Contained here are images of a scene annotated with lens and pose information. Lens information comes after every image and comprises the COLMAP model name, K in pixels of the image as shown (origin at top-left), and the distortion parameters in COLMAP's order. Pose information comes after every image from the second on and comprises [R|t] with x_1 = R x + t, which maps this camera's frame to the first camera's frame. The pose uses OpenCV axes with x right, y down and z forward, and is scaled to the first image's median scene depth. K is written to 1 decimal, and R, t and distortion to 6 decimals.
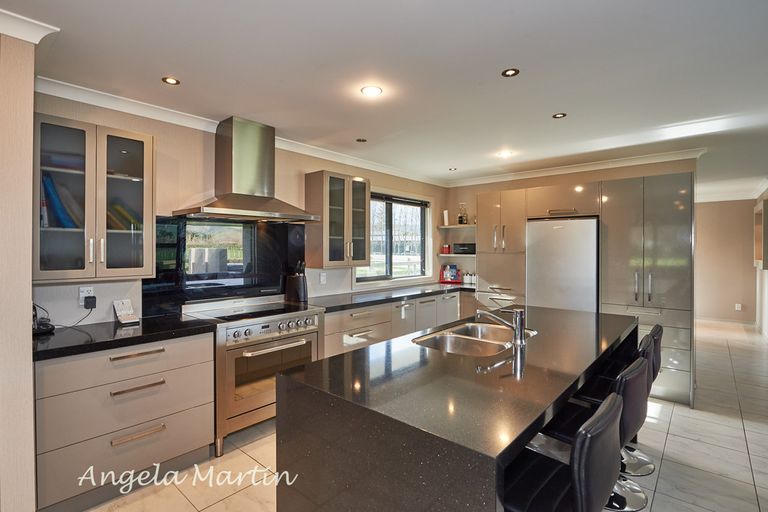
lens RADIAL K [[374.8, 0, 383.5], [0, 374.8, 252.2], [0, 0, 1]] dist [0.012030, -0.000020]
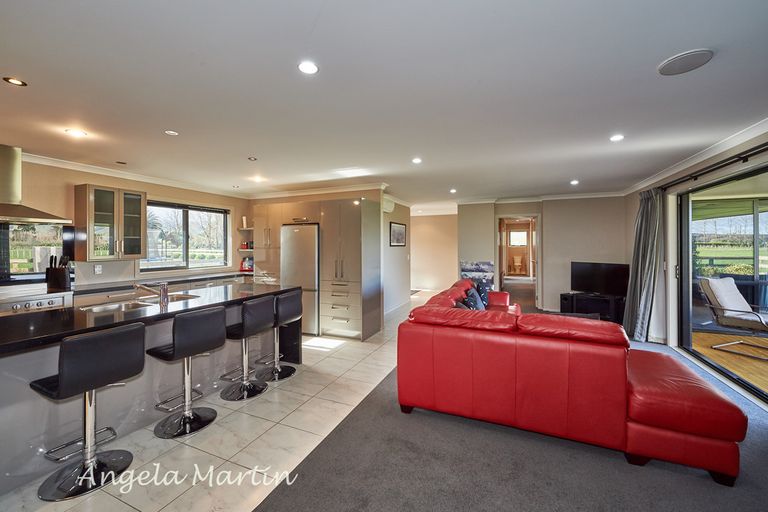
lens RADIAL K [[304.7, 0, 385.5], [0, 304.7, 244.7], [0, 0, 1]] dist [-0.000067, 0.000084]
pose [[0.952422, -0.004563, 0.304748, 0.370833], [0.008368, 0.999903, -0.011179, 0.005639], [-0.304667, 0.013197, 0.952368, -0.216844]]
